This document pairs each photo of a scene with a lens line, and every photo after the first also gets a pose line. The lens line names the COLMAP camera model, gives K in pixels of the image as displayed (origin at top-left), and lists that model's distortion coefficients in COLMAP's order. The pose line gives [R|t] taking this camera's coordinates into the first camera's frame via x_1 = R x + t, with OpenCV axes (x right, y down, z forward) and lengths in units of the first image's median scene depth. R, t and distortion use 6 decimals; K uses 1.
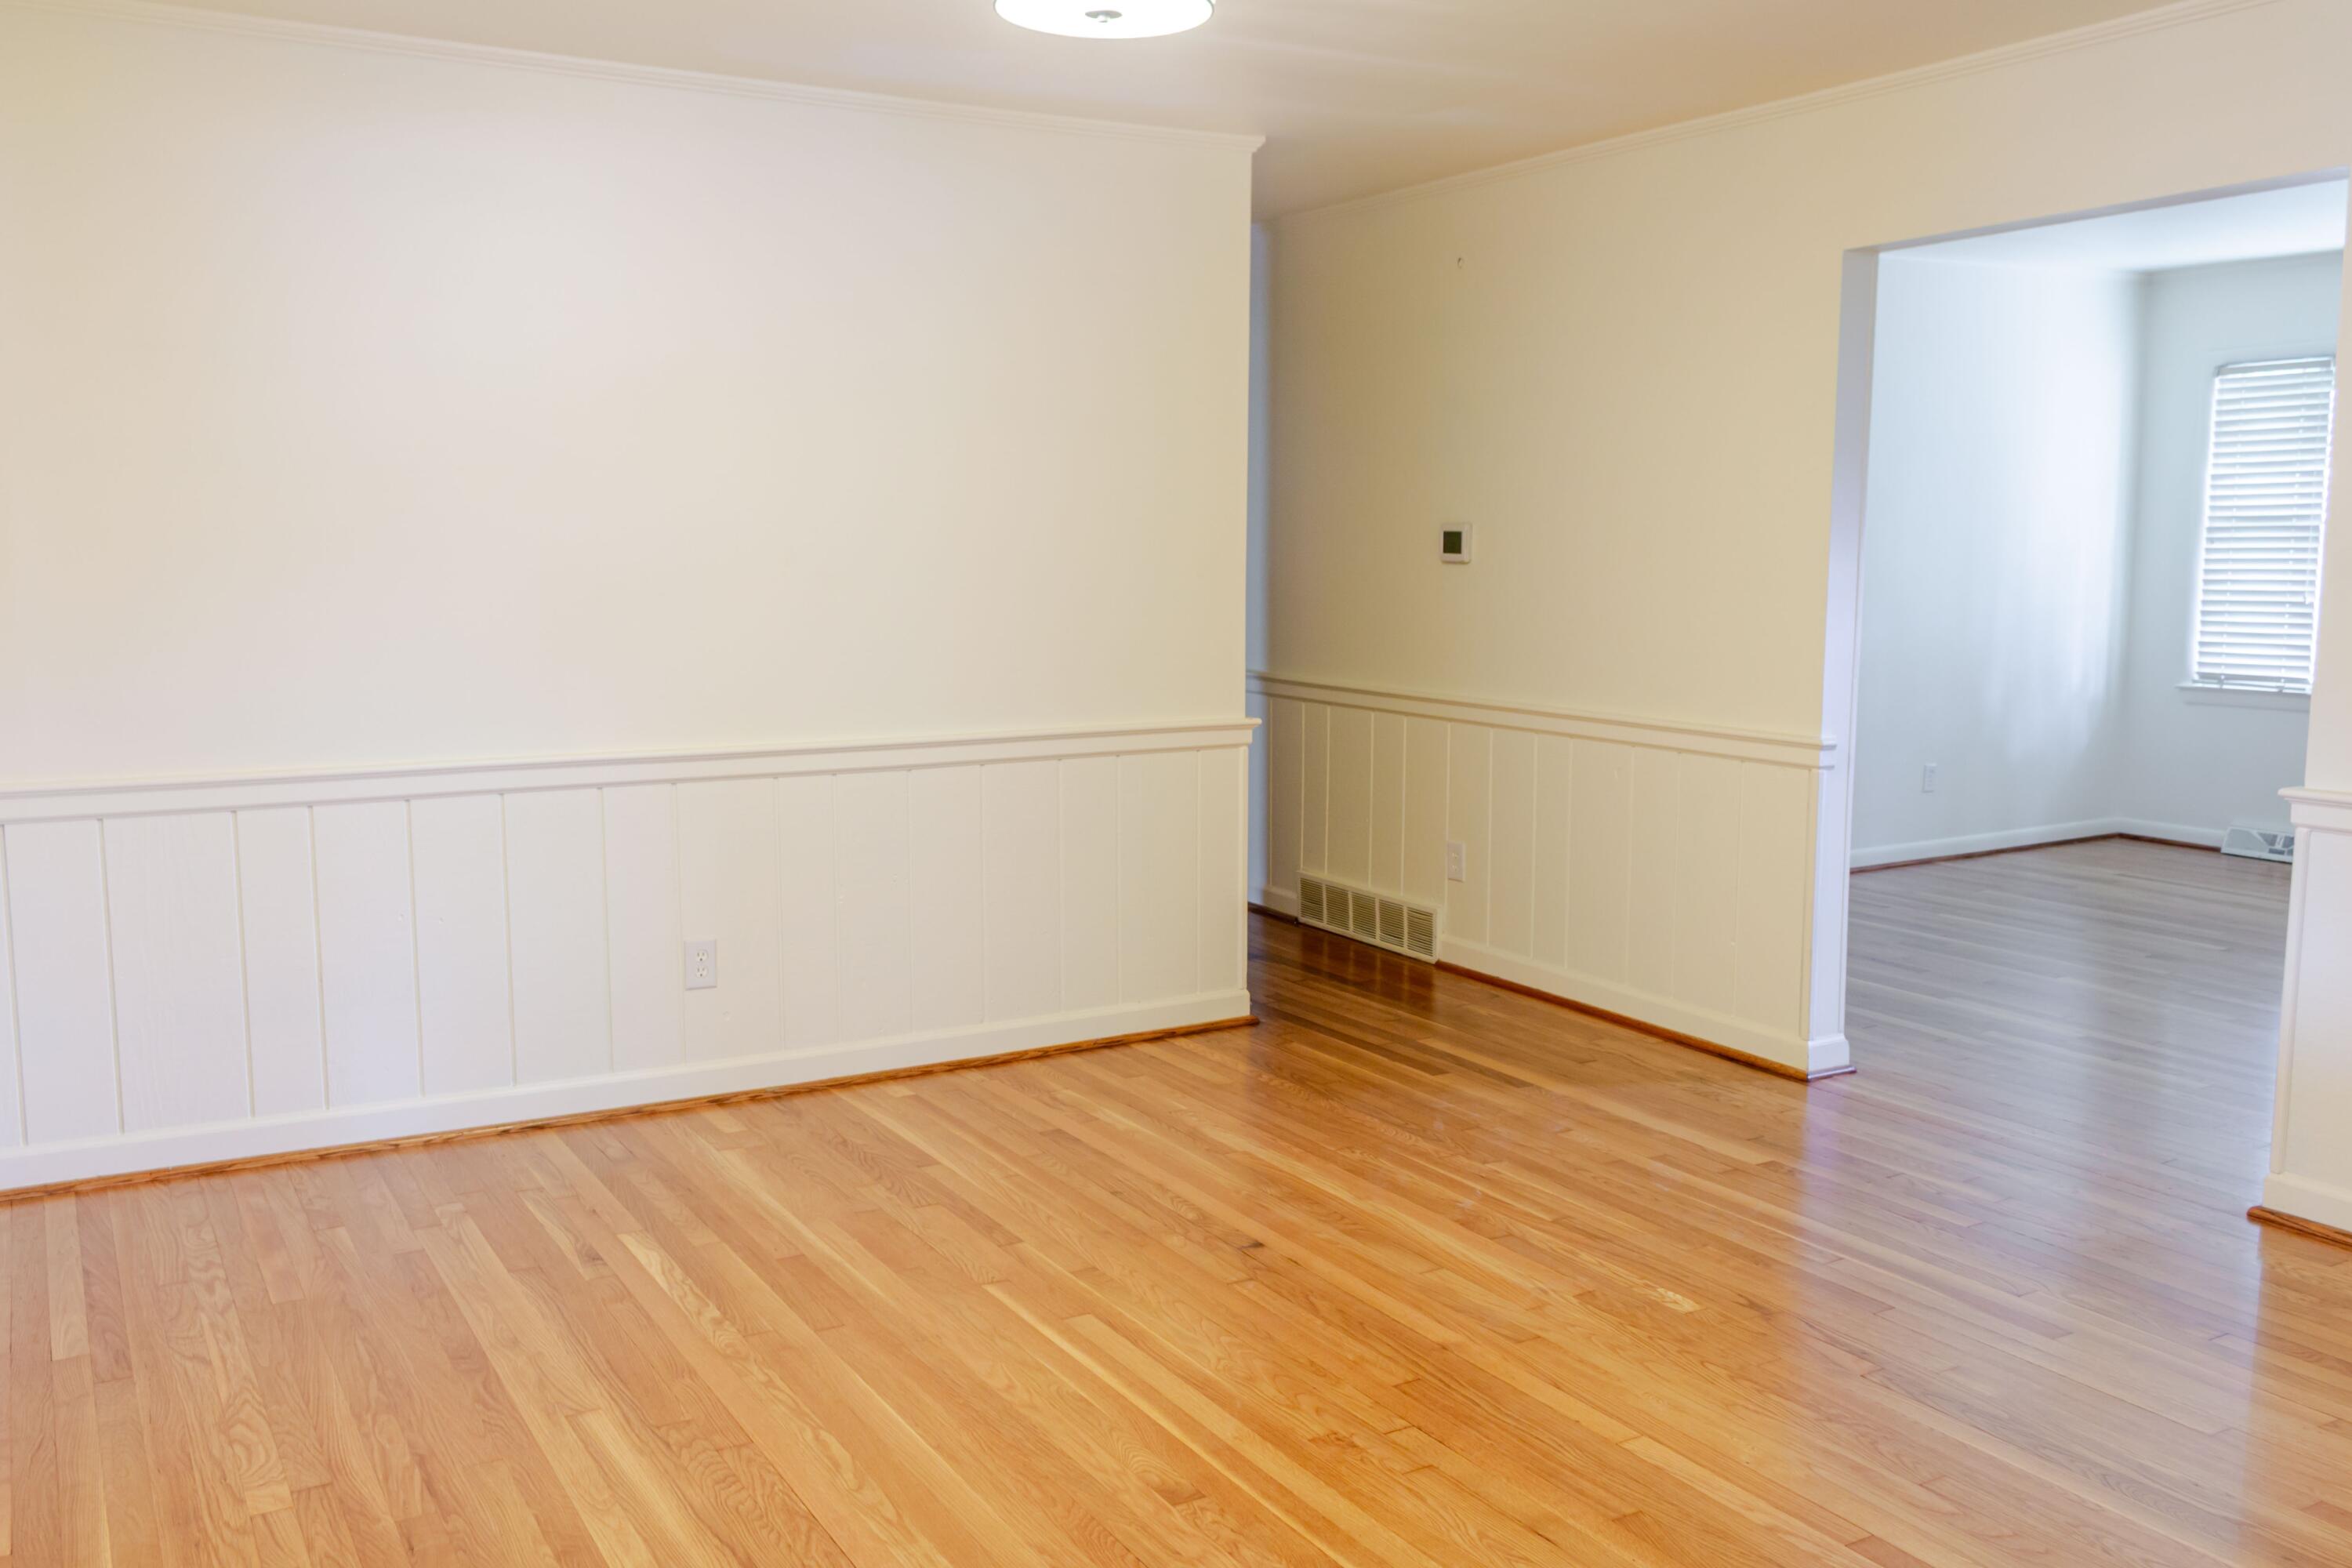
lens RADIAL K [[1978.4, 0, 1176.0], [0, 1978.4, 784.0], [0, 0, 1]] dist [-0.003655, 0.002331]
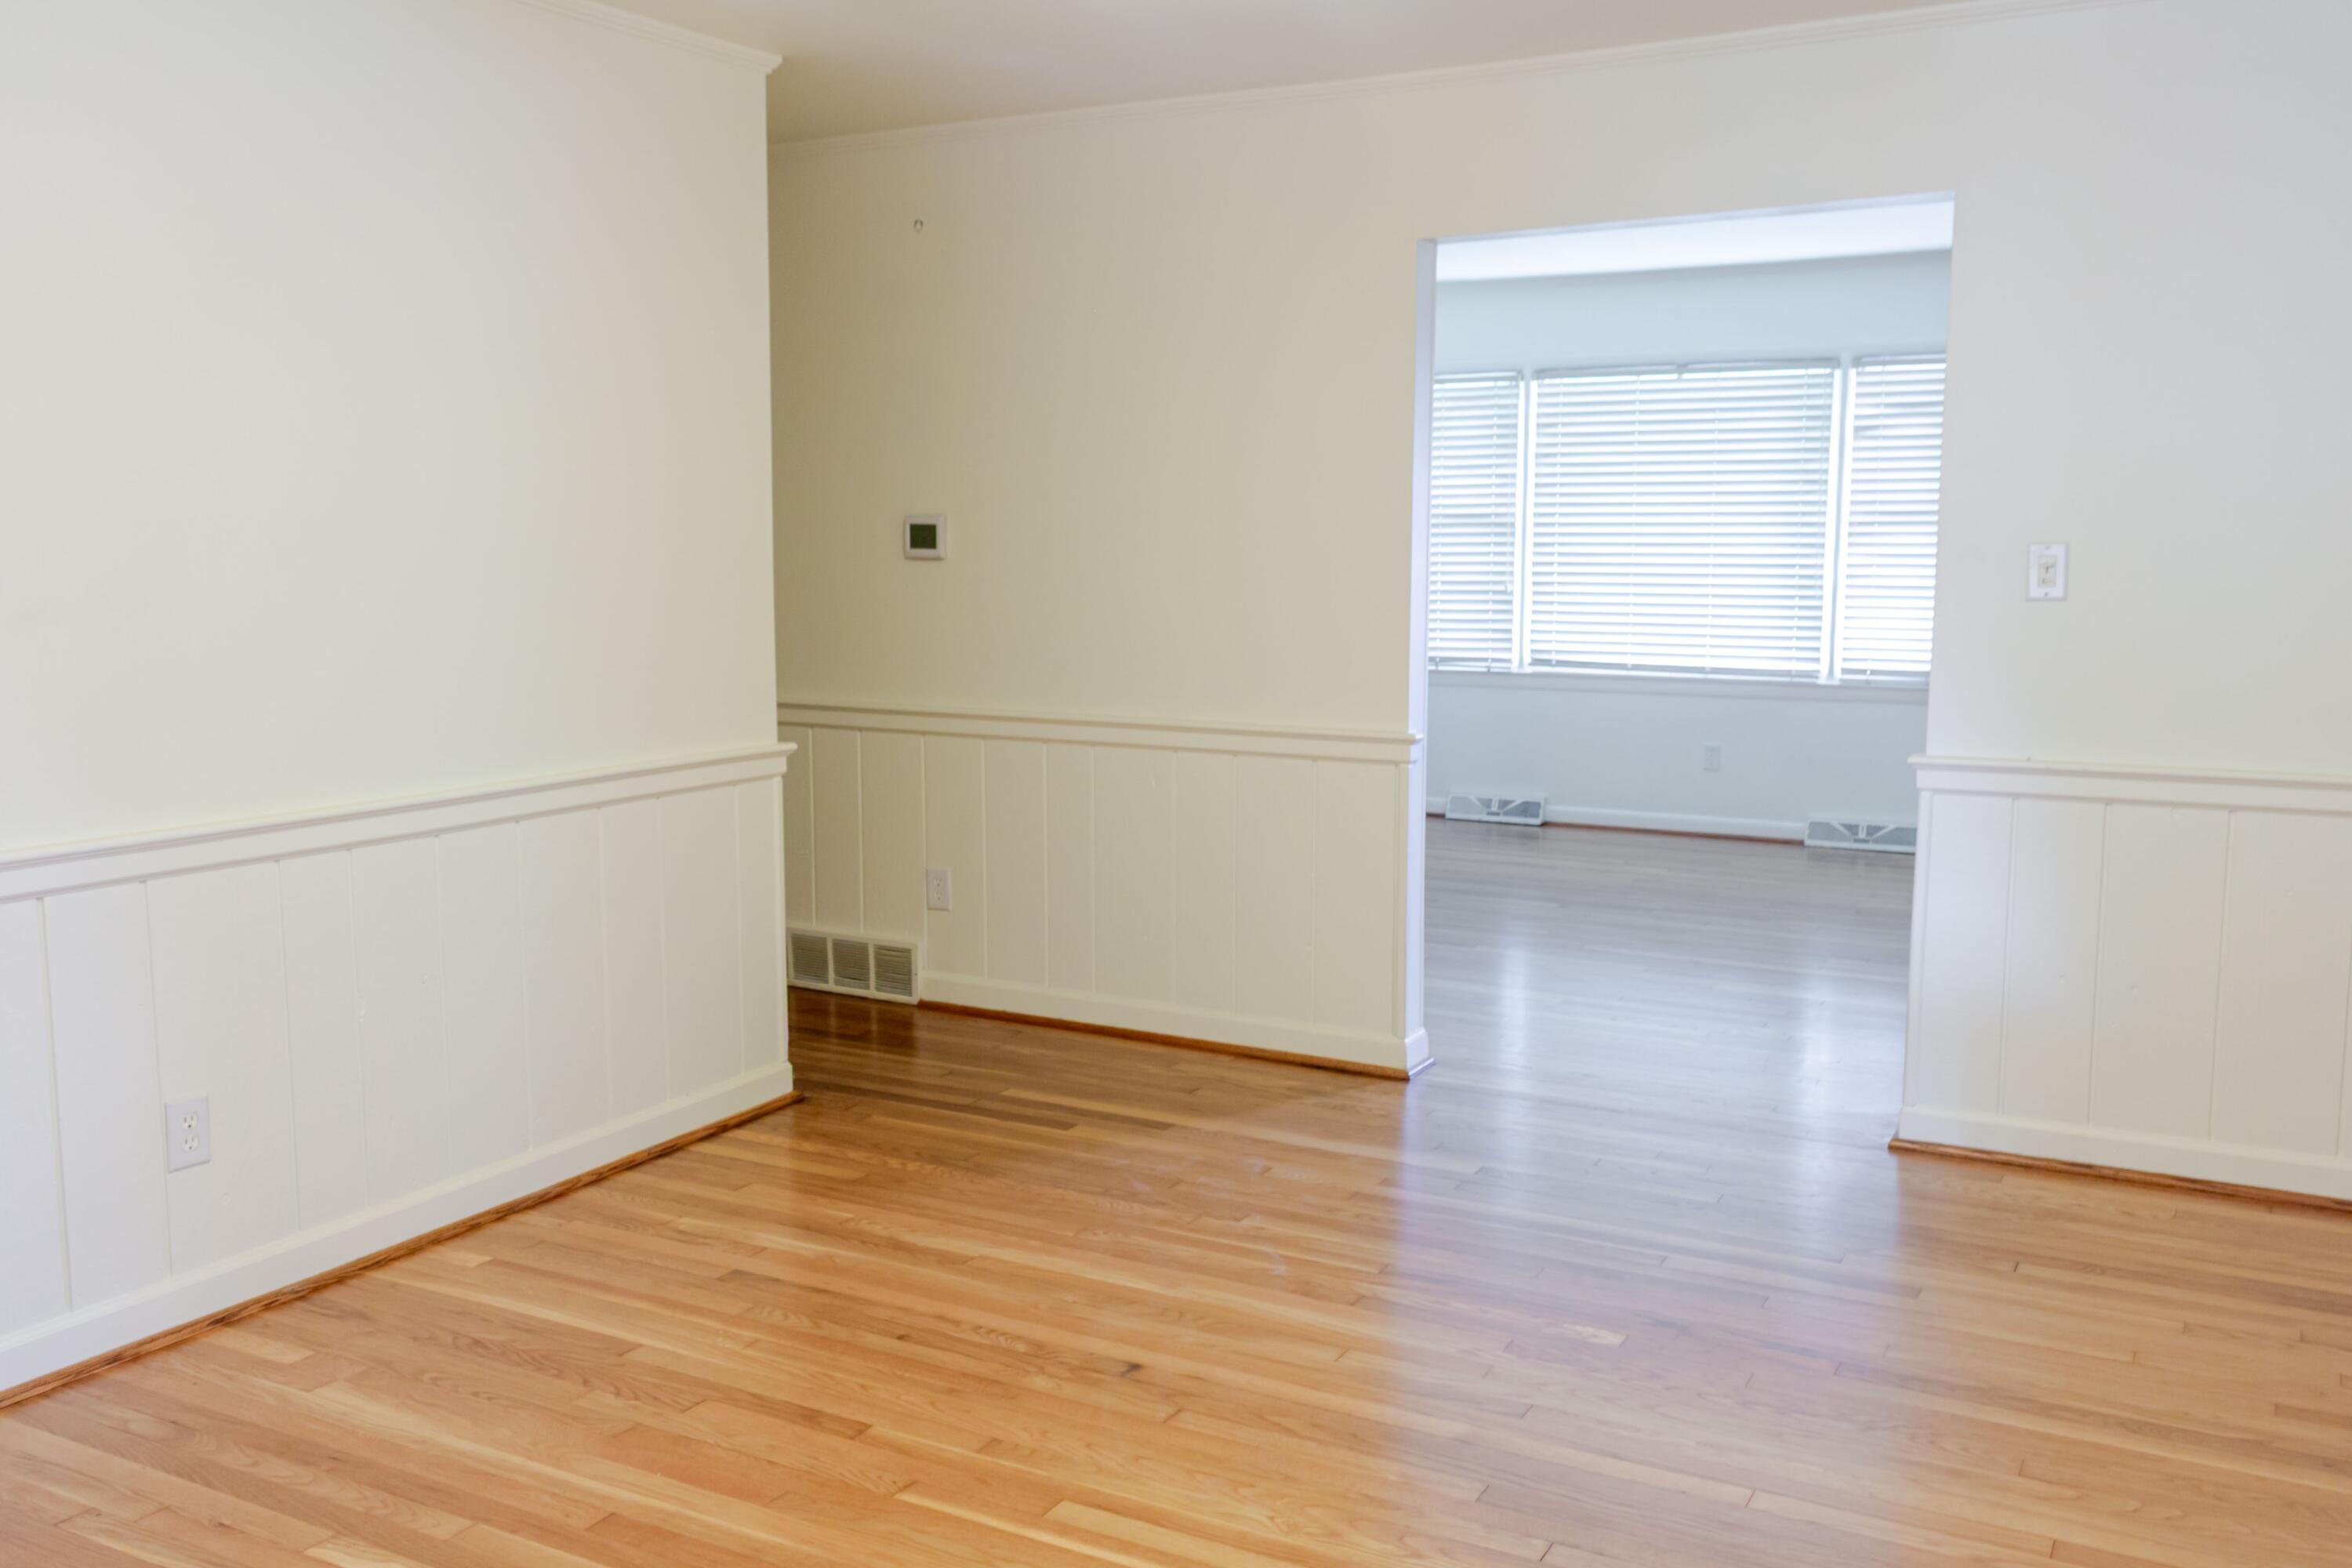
lens RADIAL K [[1986.2, 0, 1176.0], [0, 1986.2, 784.0], [0, 0, 1]] dist [0.001400, 0.011664]
pose [[0.861633, -0.063450, 0.503550, -0.270027], [0.063715, 0.997828, 0.016707, -0.021019], [-0.503517, 0.017689, 0.863804, 0.195428]]
